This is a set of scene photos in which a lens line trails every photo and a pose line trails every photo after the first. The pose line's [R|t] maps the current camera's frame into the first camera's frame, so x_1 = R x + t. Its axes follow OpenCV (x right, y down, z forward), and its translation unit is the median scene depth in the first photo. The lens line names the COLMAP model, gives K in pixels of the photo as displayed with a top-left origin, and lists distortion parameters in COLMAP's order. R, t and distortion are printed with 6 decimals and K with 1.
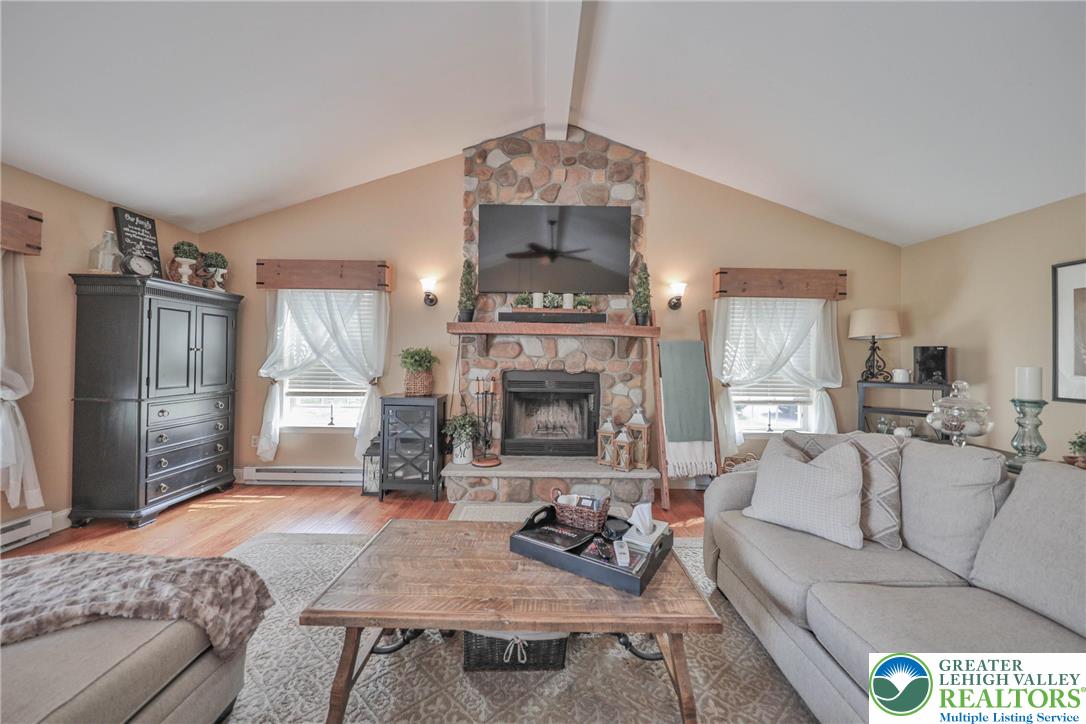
lens RADIAL K [[374.7, 0, 543.3], [0, 374.7, 358.3], [0, 0, 1]] dist [0.001768, -0.003550]
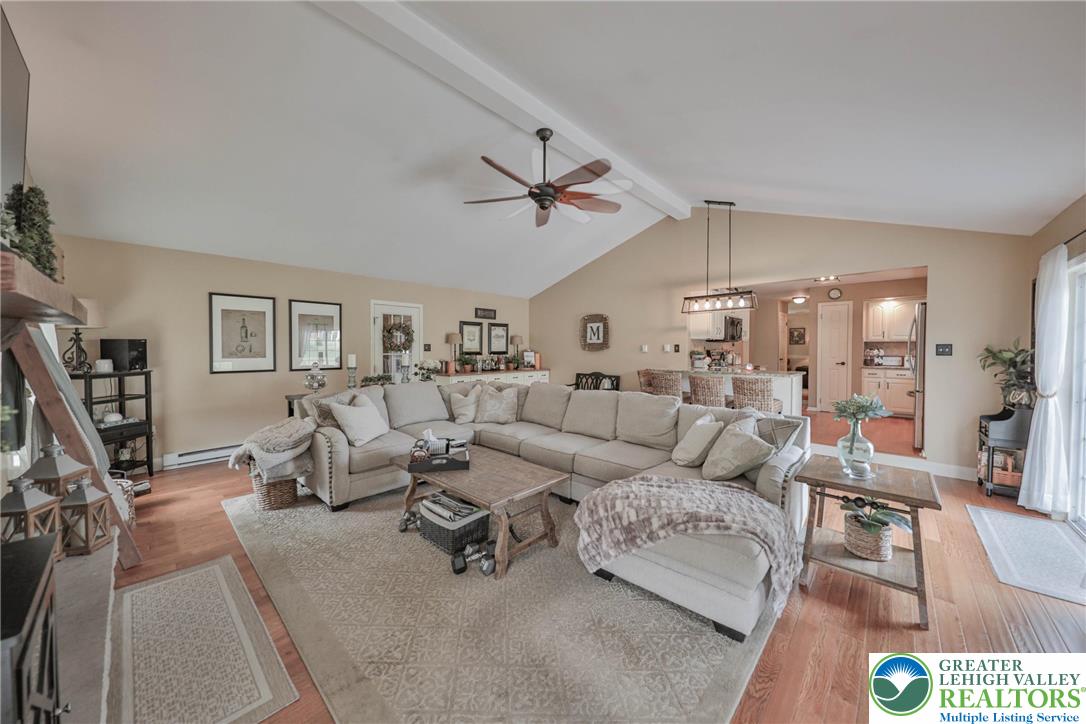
lens RADIAL K [[374.7, 0, 547.2], [0, 374.7, 354.3], [0, 0, 1]] dist [0.001768, -0.003550]
pose [[-0.728133, -0.031064, 0.684731, -0.648061], [-0.011480, 0.999385, 0.033131, -0.034178], [-0.685339, 0.016263, -0.728042, 0.837240]]
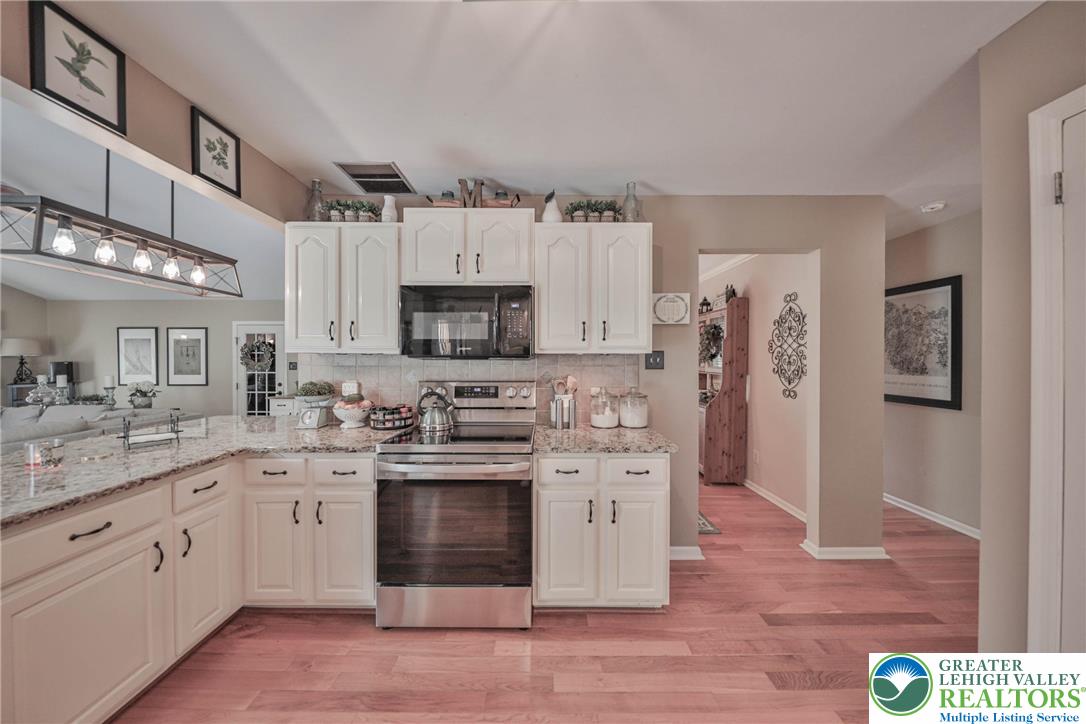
lens RADIAL K [[374.7, 0, 534.4], [0, 374.7, 358.7], [0, 0, 1]] dist [0.001768, -0.003550]
pose [[0.014113, -0.015333, 0.999783, -0.655480], [0.007263, 0.999858, 0.015231, -0.052527], [-0.999874, 0.007047, 0.014223, -1.185450]]
